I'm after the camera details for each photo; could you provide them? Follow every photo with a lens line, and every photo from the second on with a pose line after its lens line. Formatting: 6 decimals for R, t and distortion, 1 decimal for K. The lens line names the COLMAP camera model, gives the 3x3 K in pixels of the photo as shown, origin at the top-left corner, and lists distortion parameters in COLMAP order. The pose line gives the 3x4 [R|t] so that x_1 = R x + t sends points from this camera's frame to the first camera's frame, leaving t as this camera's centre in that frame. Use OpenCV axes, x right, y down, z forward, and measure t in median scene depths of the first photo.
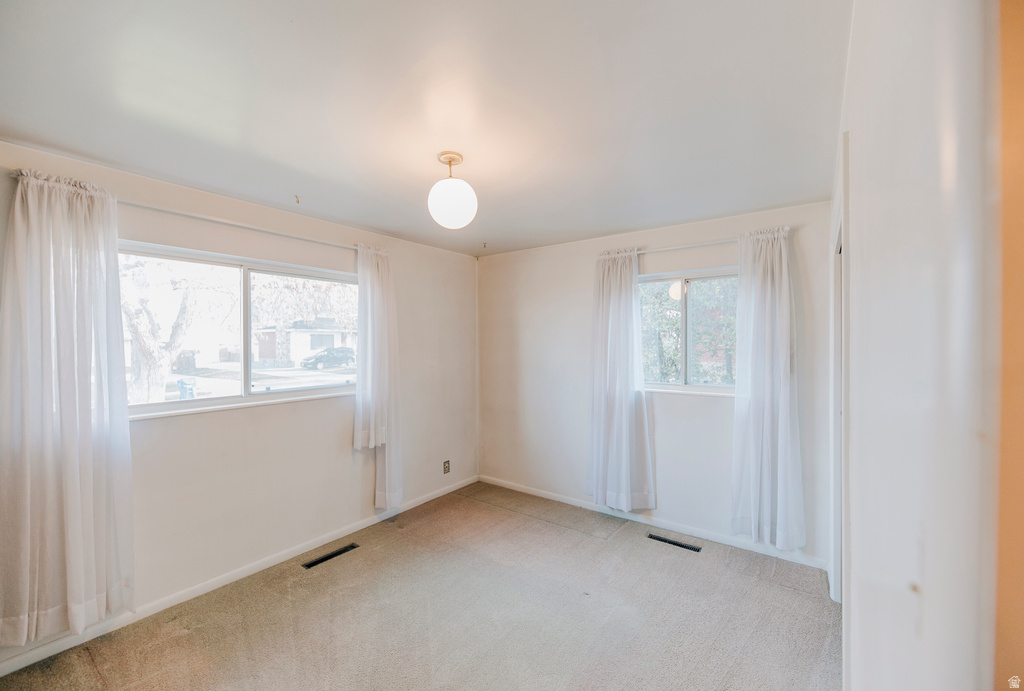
lens RADIAL K [[414.8, 0, 511.8], [0, 414.8, 344.2], [0, 0, 1]] dist [-0.001919, -0.000352]
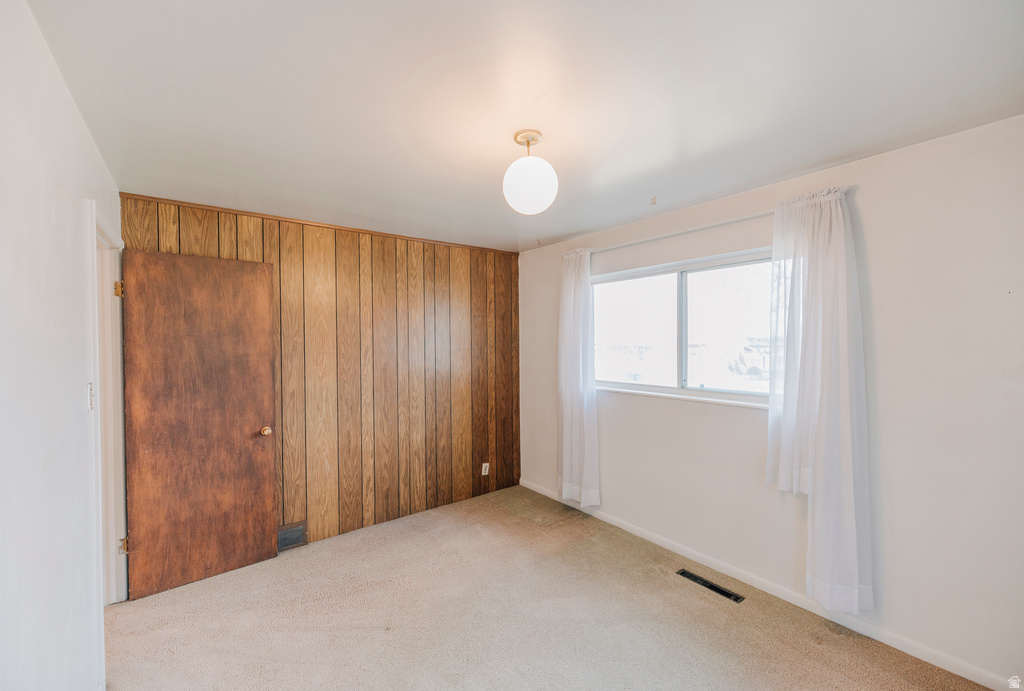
lens RADIAL K [[414.8, 0, 513.5], [0, 414.8, 350.2], [0, 0, 1]] dist [-0.001919, -0.000352]
pose [[-0.256701, 0.025510, -0.966154, 0.508524], [-0.003149, 0.999624, 0.027231, -0.004679], [0.966486, 0.010033, -0.256524, 0.838752]]
